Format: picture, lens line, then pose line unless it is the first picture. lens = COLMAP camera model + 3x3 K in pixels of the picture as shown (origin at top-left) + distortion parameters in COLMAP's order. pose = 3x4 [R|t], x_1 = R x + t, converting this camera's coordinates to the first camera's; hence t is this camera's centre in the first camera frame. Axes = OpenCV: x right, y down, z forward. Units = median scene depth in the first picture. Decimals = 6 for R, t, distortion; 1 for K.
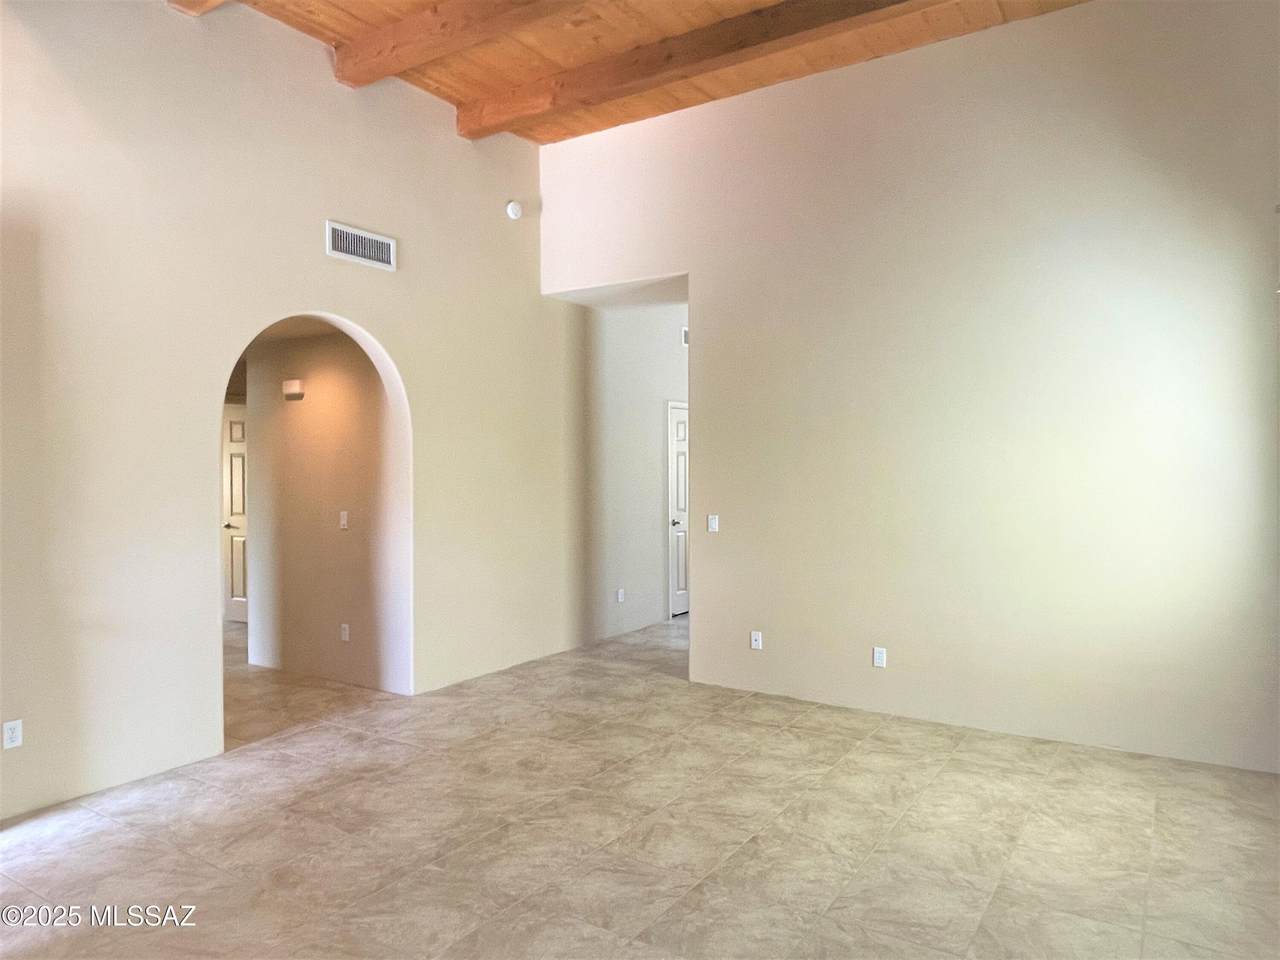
lens RADIAL K [[846.8, 0, 640.0], [0, 846.8, 480.0], [0, 0, 1]] dist [0.003441, -0.025919]
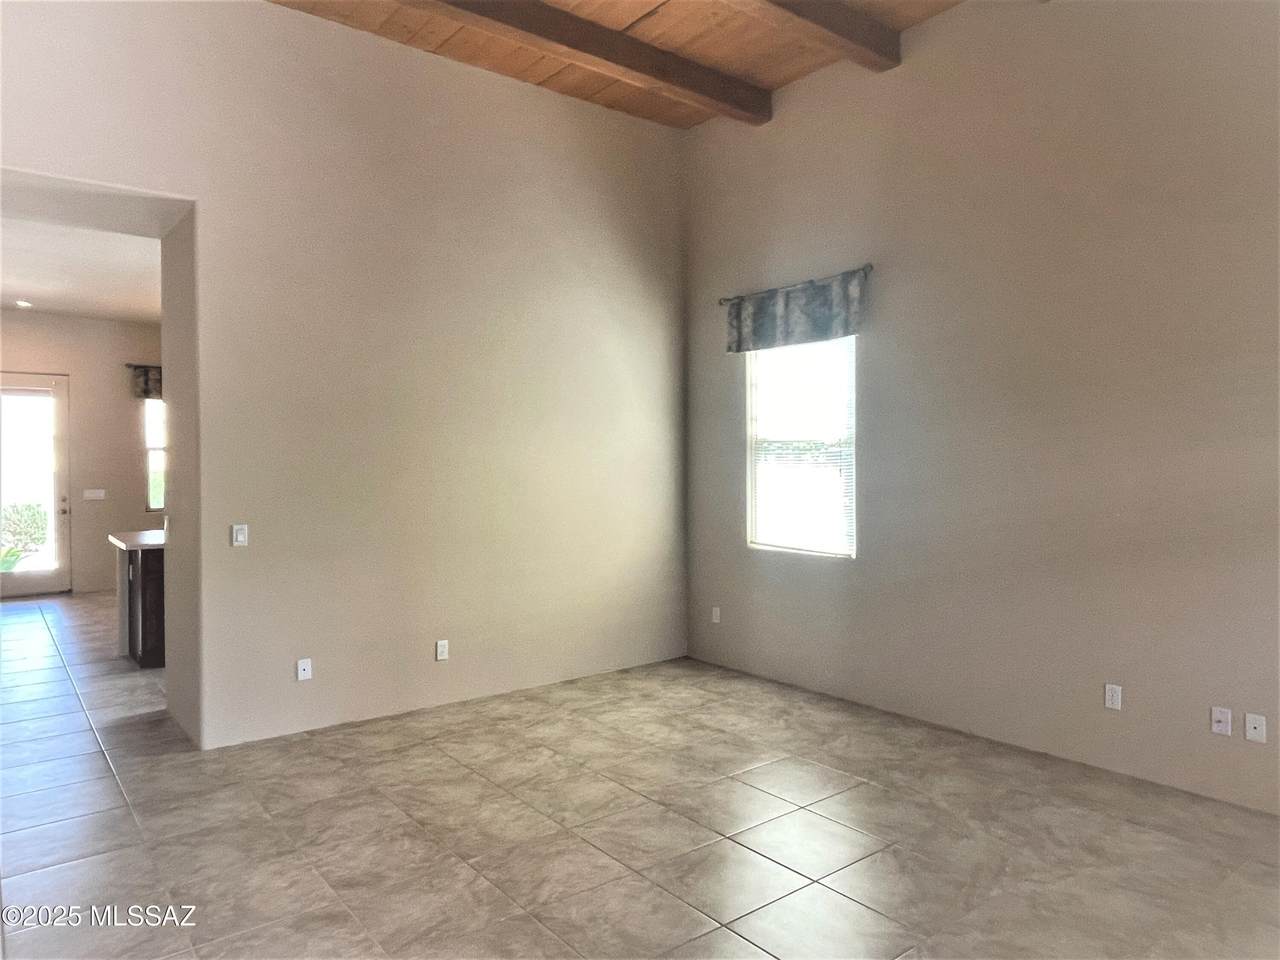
lens RADIAL K [[846.8, 0, 640.0], [0, 846.8, 480.0], [0, 0, 1]] dist [0.003441, -0.025919]
pose [[0.328068, -0.024948, 0.944325, -0.681549], [0.026574, 0.999499, 0.017173, -0.003573], [-0.944280, 0.019461, 0.328566, 0.519314]]
